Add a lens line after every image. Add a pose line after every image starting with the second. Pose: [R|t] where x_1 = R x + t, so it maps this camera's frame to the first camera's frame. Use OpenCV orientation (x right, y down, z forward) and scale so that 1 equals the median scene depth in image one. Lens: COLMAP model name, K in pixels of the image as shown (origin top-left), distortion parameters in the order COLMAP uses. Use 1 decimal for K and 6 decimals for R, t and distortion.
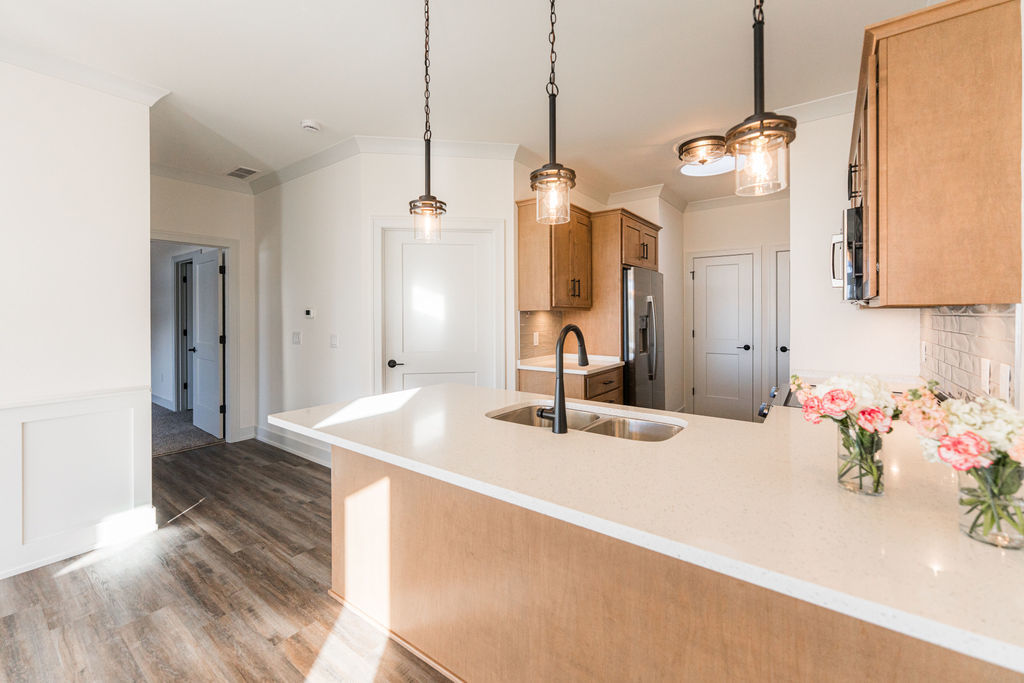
lens RADIAL K [[423.0, 0, 504.1], [0, 423.0, 316.4], [0, 0, 1]] dist [0.001174, 0.000047]
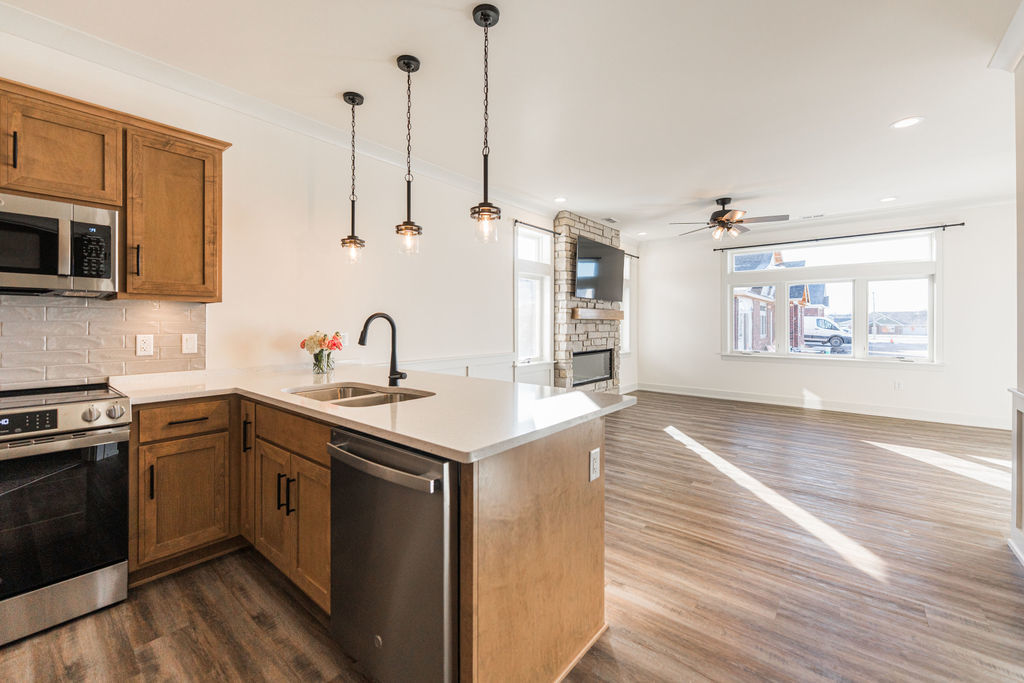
lens RADIAL K [[419.3, 0, 497.6], [0, 419.3, 321.3], [0, 0, 1]] dist [0.002417, 0.000227]
pose [[-0.998432, 0.002583, 0.055915, -0.124713], [0.002477, 0.999995, -0.001976, 0.019441], [-0.055920, -0.001835, -0.998434, 0.974055]]
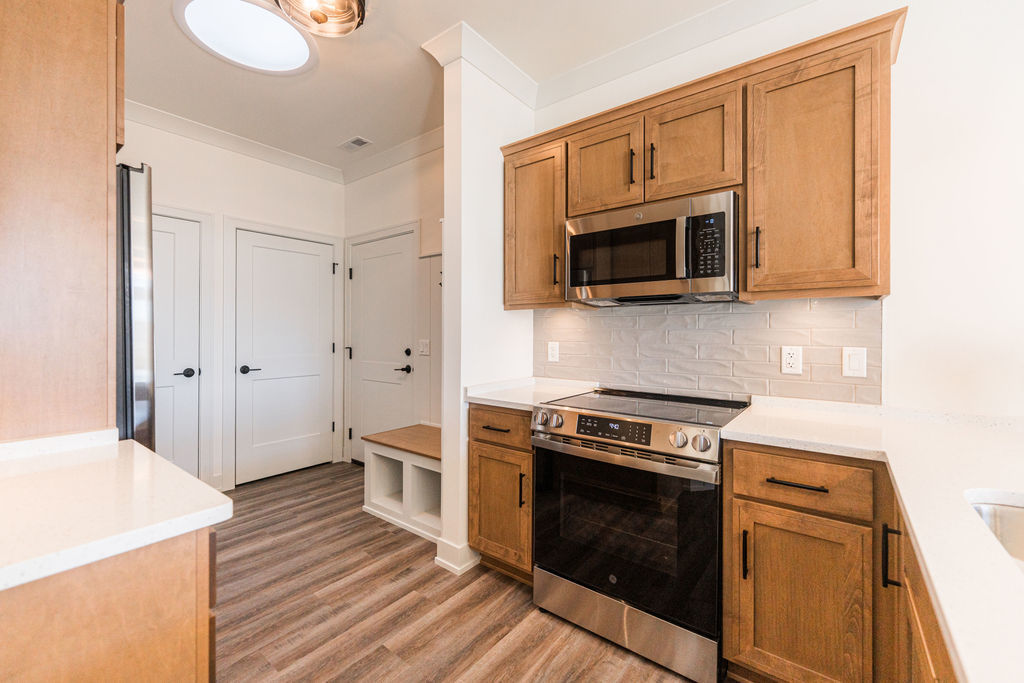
lens RADIAL K [[422.1, 0, 512.3], [0, 422.1, 332.4], [0, 0, 1]] dist [-0.001485, -0.000206]
pose [[0.010104, 0.001299, 0.999948, -0.044066], [0.000918, 0.999999, -0.001308, 0.021589], [-0.999949, 0.000931, 0.010103, 0.691369]]
